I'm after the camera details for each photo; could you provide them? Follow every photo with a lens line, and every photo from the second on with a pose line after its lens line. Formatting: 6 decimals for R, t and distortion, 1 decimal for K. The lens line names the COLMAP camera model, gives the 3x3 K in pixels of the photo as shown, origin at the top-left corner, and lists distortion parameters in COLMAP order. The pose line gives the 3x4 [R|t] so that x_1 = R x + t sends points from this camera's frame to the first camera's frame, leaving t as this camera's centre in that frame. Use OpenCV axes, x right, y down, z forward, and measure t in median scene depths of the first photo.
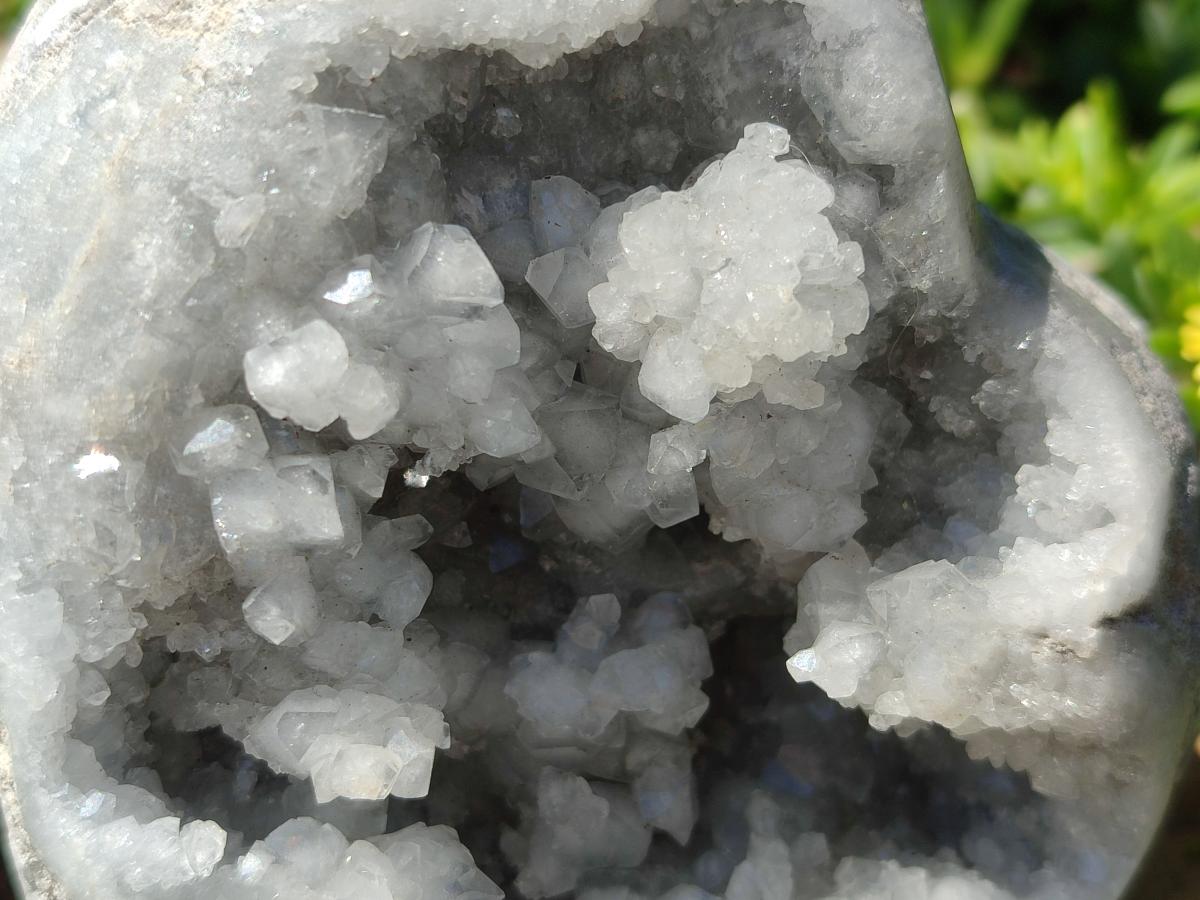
lens RADIAL K [[1846.9, 0, 591.4], [0, 1846.9, 453.9], [0, 0, 1]] dist [0.370231, -2.845403]
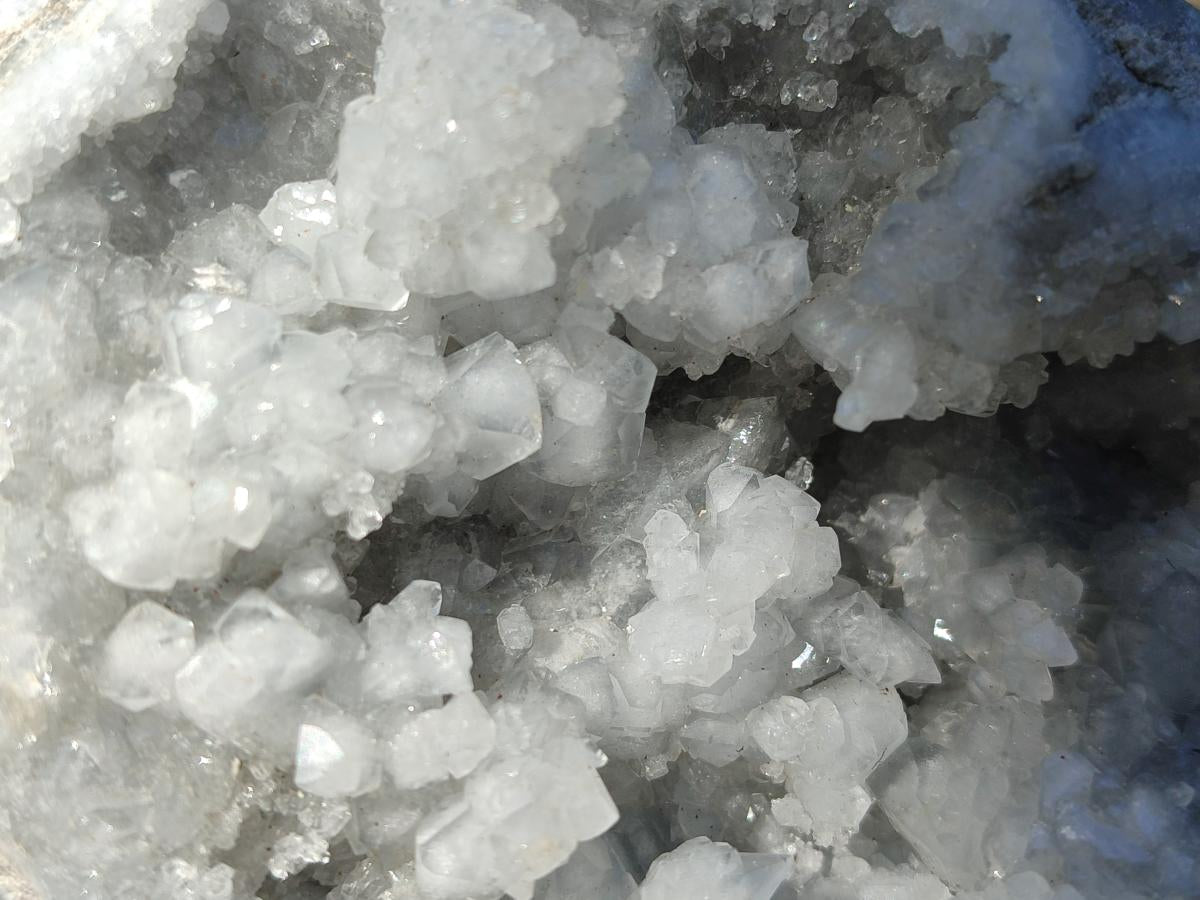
lens RADIAL K [[1846.9, 0, 591.4], [0, 1846.9, 453.9], [0, 0, 1]] dist [0.370231, -2.845403]
pose [[0.734308, -0.671775, -0.097522, 0.097657], [0.655066, 0.738935, -0.157686, 0.186332], [0.177992, 0.051906, 0.982662, 0.150786]]
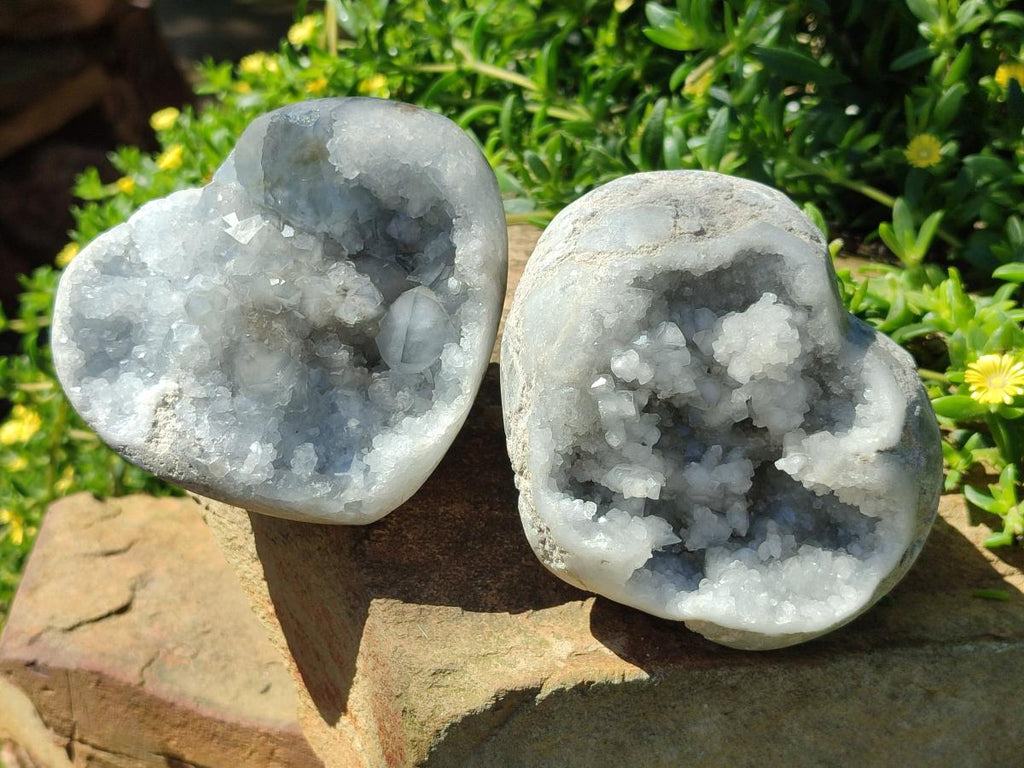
lens RADIAL K [[1576.1, 0, 504.7], [0, 1576.1, 387.3], [0, 0, 1]] dist [0.370231, -2.845403]
pose [[0.988271, 0.019735, -0.151432, 0.059155], [-0.033072, 0.995741, -0.086062, 0.233491], [0.149088, 0.090061, 0.984714, -1.729520]]
